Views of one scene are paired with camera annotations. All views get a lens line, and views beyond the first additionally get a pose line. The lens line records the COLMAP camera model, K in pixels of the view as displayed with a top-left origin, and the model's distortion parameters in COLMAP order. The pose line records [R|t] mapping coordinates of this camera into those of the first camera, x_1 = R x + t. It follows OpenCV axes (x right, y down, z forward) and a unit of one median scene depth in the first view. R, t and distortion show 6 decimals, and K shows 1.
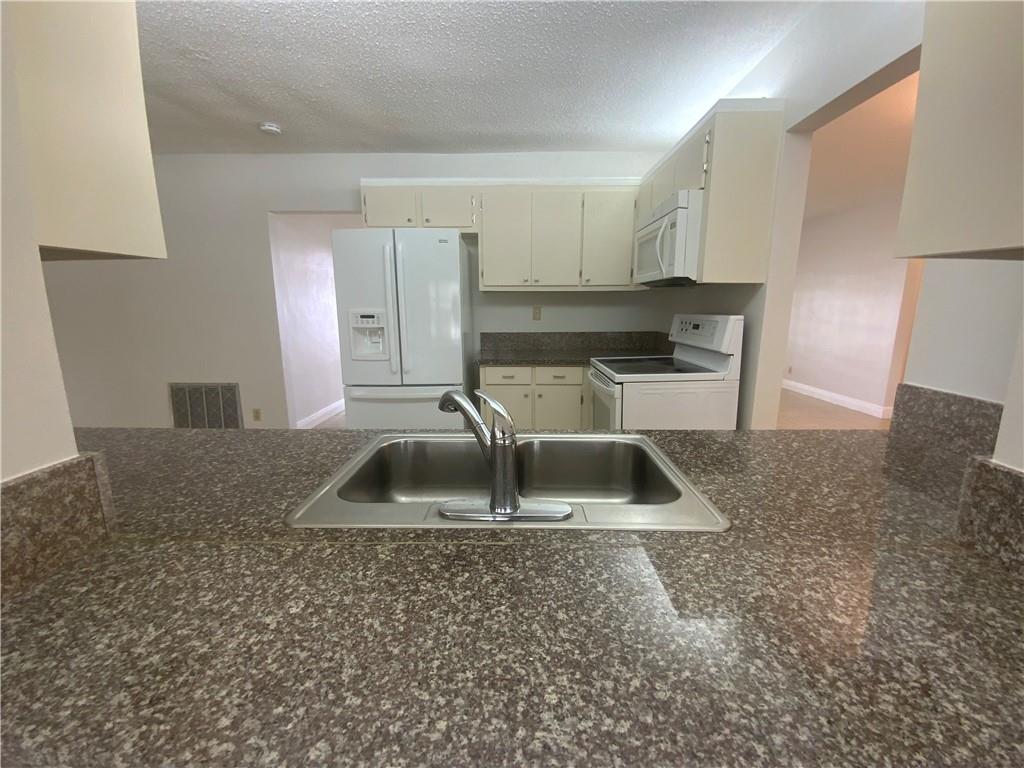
lens RADIAL K [[417.9, 0, 512.2], [0, 417.9, 388.7], [0, 0, 1]] dist [0.004318, -0.007203]
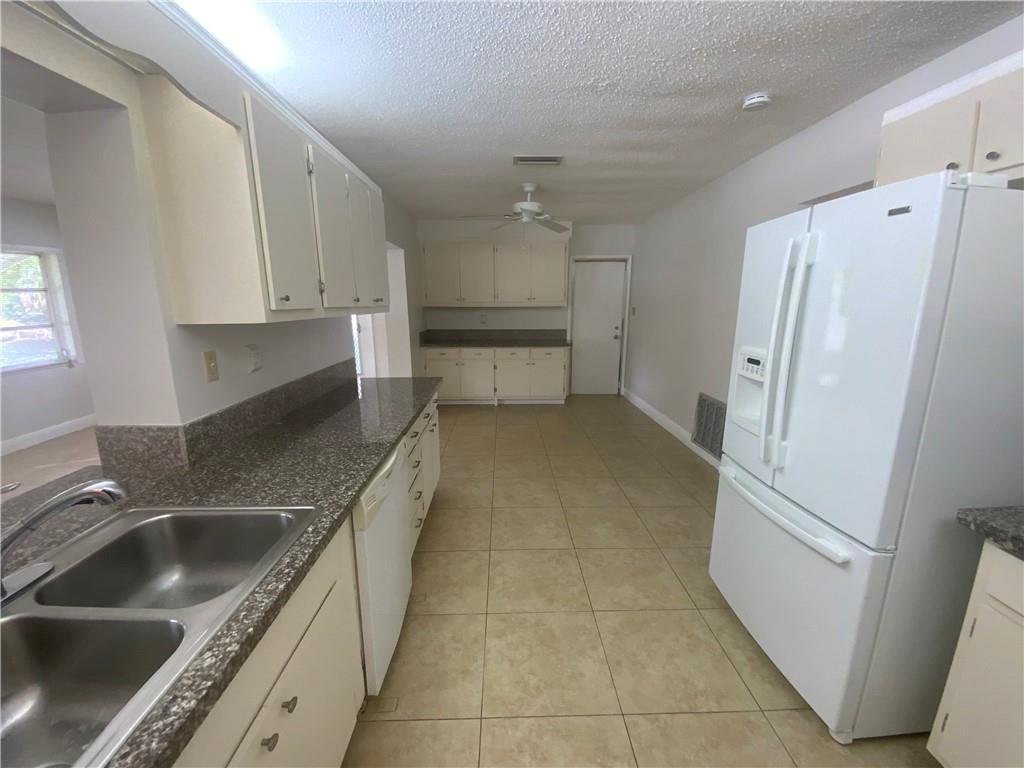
lens RADIAL K [[417.9, 0, 510.4], [0, 417.9, 389.5], [0, 0, 1]] dist [0.004318, -0.007203]
pose [[0.042488, 0.209239, -0.976941, 0.265462], [-0.194862, 0.960781, 0.197303, -0.192642], [0.979910, 0.181986, 0.081595, 0.628414]]
